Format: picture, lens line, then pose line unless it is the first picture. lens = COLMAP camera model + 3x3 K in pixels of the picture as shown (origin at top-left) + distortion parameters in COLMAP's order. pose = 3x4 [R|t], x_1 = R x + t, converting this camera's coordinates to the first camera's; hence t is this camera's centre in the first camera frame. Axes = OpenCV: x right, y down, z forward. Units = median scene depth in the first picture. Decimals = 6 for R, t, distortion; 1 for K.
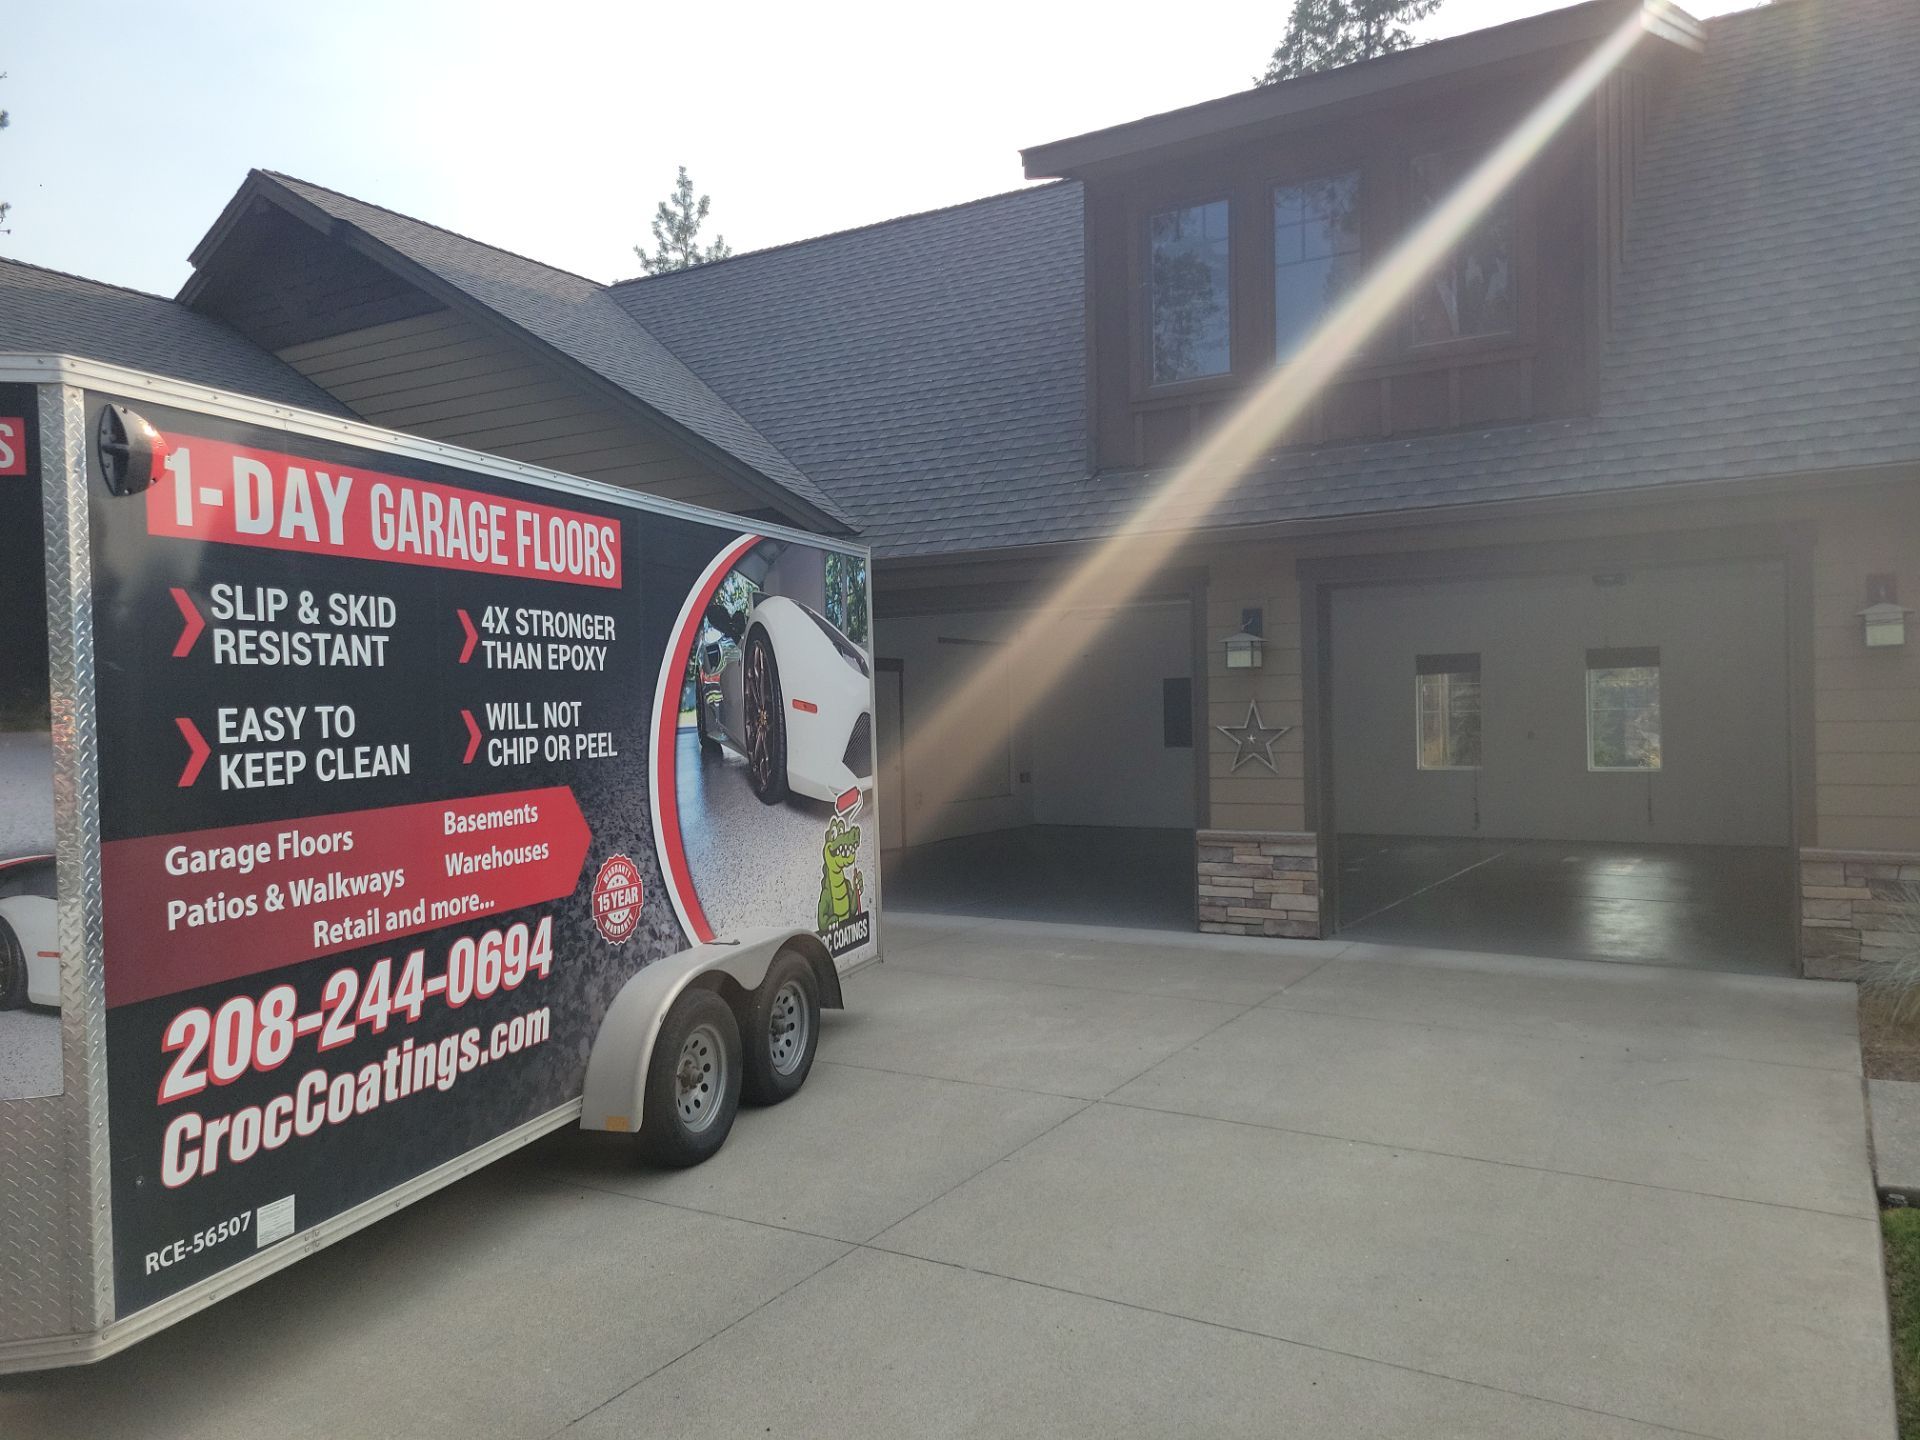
lens RADIAL K [[1430.5, 0, 976.9], [0, 1430.5, 729.1], [0, 0, 1]] dist [0.063632, -0.050203]
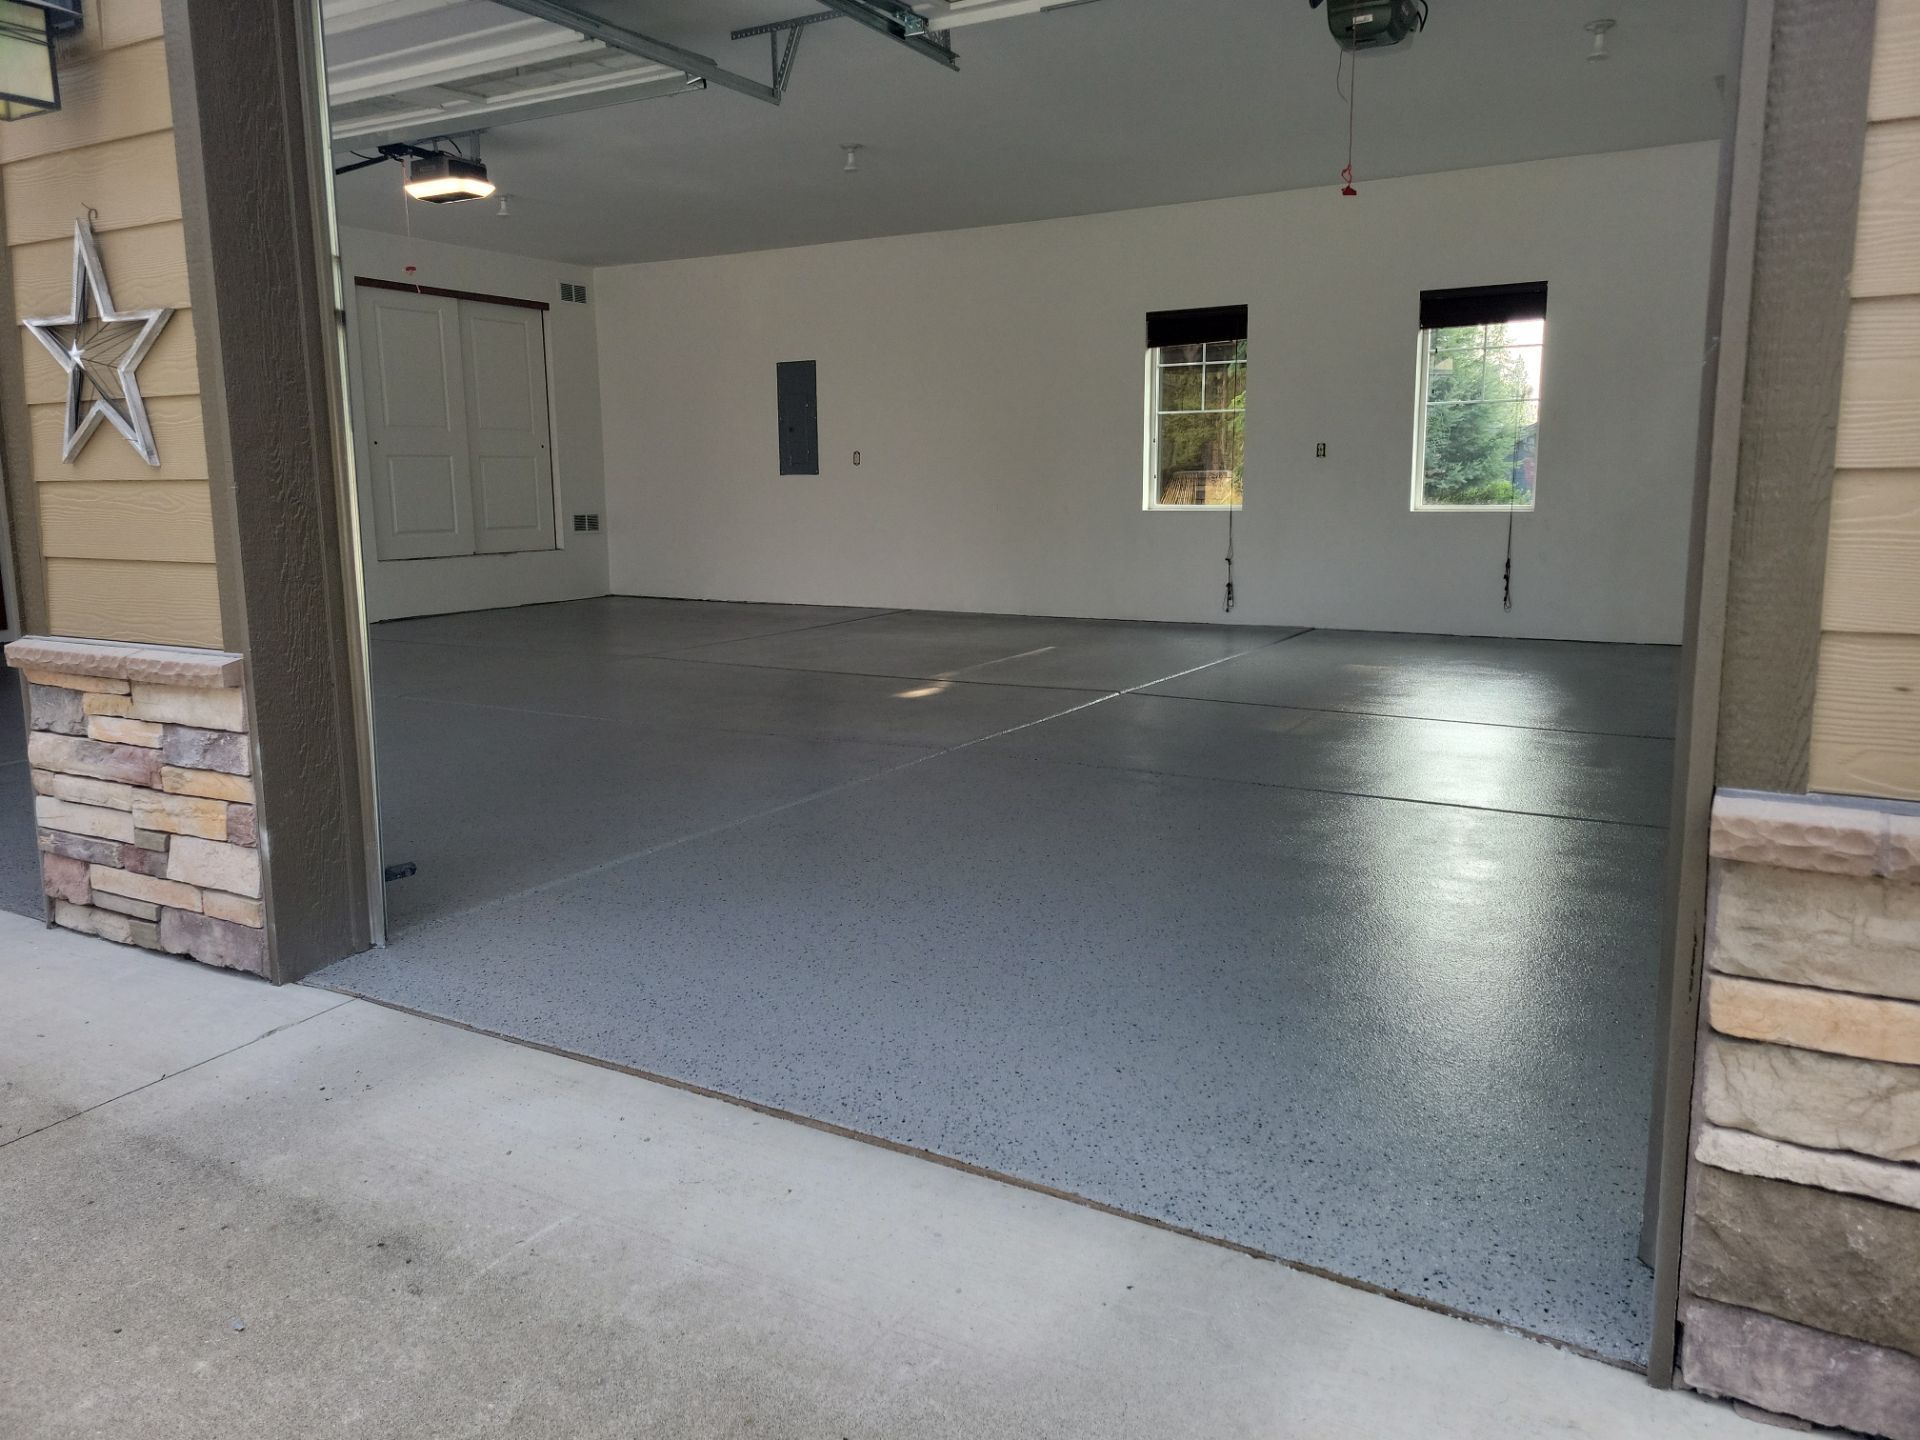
lens RADIAL K [[1430.5, 0, 956.7], [0, 1430.5, 709.5], [0, 0, 1]] dist [0.063632, -0.050203]
pose [[0.999971, 0.007229, 0.002312, 0.384593], [-0.007497, 0.988401, 0.151680, 0.033828], [-0.001189, -0.151693, 0.988427, 0.670517]]
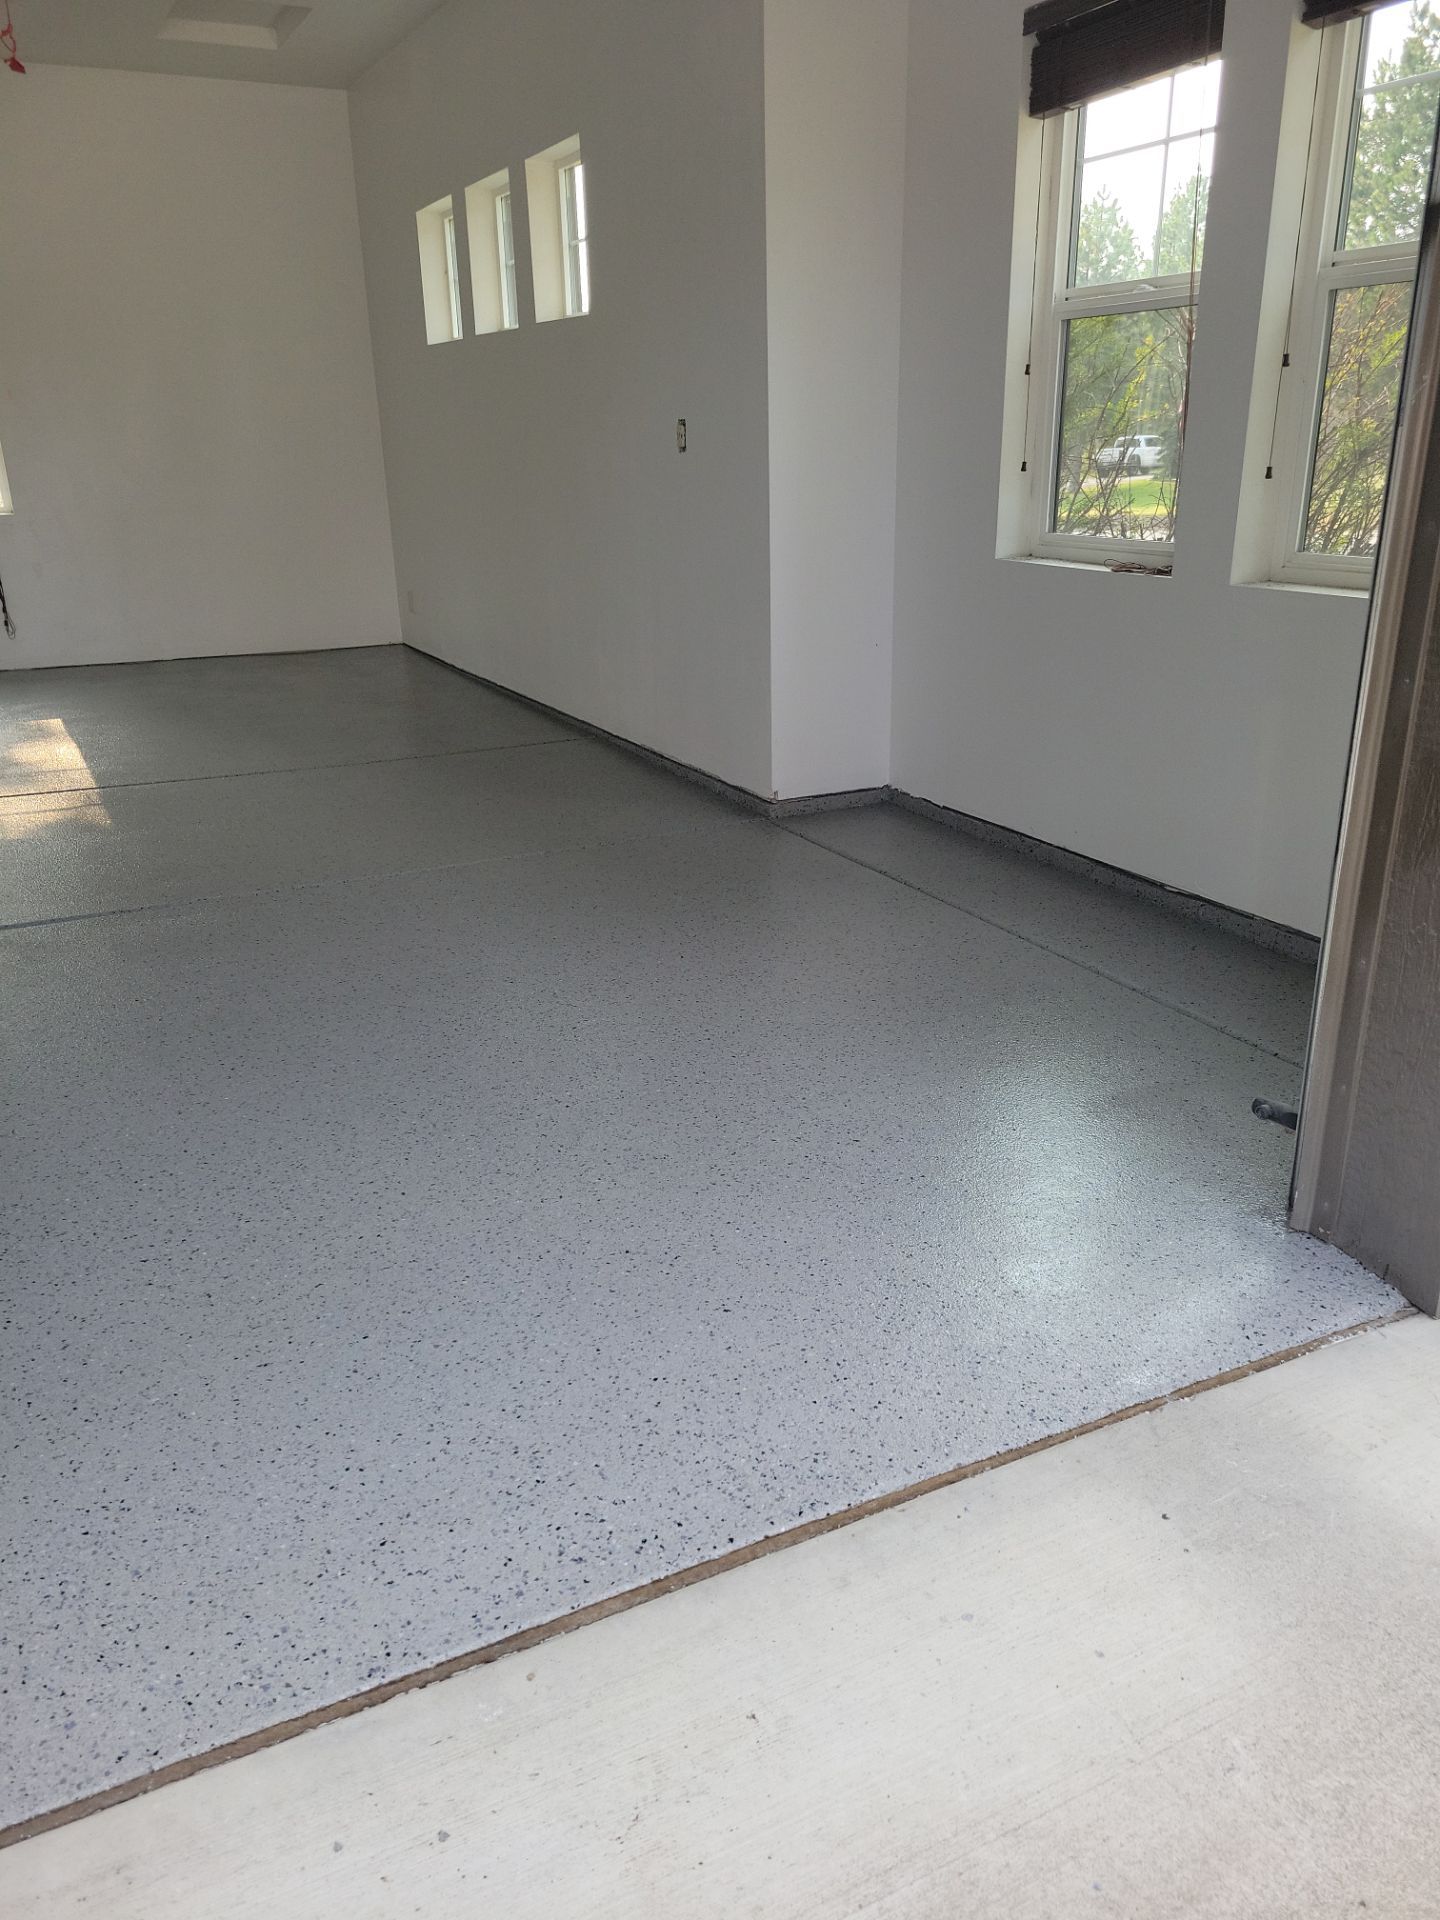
lens RADIAL K [[1430.5, 0, 744.3], [0, 1430.5, 990.2], [0, 0, 1]] dist [0.063632, -0.050203]
pose [[0.521599, -0.294694, 0.800681, 0.261513], [0.008923, 0.940288, 0.340264, 0.024251], [-0.853144, -0.170337, 0.493083, 0.826393]]
